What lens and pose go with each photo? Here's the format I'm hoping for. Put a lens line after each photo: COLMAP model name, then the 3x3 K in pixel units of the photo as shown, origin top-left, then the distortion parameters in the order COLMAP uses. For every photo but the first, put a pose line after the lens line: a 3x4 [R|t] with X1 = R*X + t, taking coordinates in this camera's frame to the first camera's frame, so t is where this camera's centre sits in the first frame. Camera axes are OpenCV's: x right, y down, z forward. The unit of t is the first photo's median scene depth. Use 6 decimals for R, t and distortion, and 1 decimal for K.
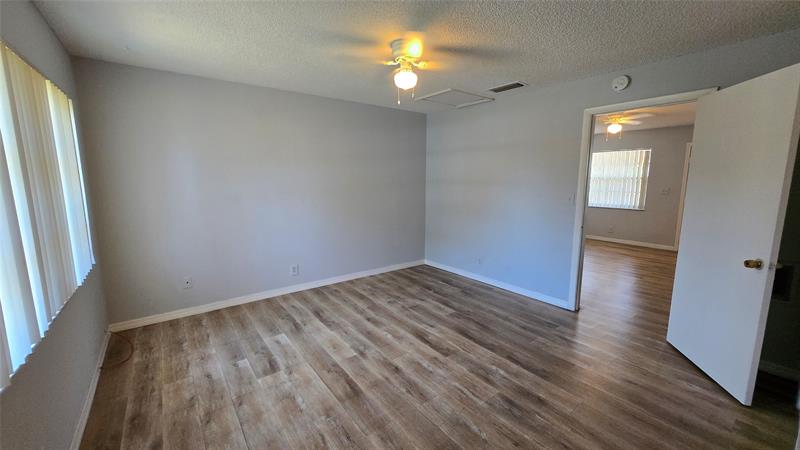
lens RADIAL K [[315.0, 0, 397.0], [0, 315.0, 225.8], [0, 0, 1]] dist [-0.000281, -0.001262]
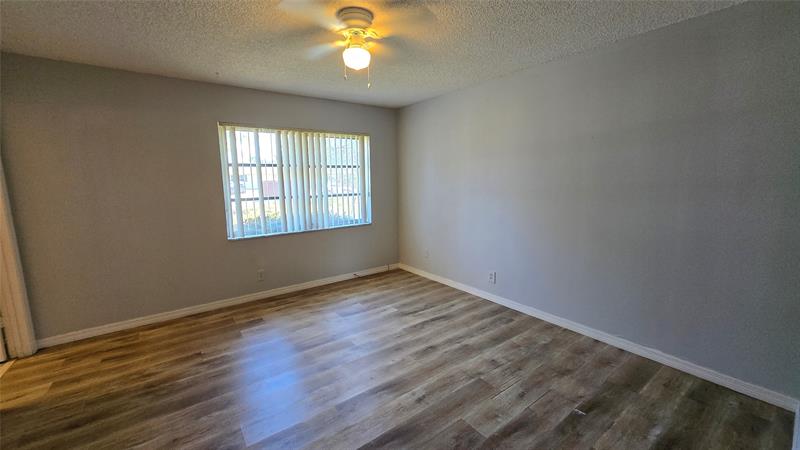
lens RADIAL K [[315.0, 0, 397.4], [0, 315.0, 227.1], [0, 0, 1]] dist [-0.000281, -0.001262]
pose [[-0.016251, 0.152692, -0.988140, 0.654742], [-0.138055, 0.978462, 0.153467, -0.120987], [0.990291, 0.138912, 0.005179, 0.832145]]
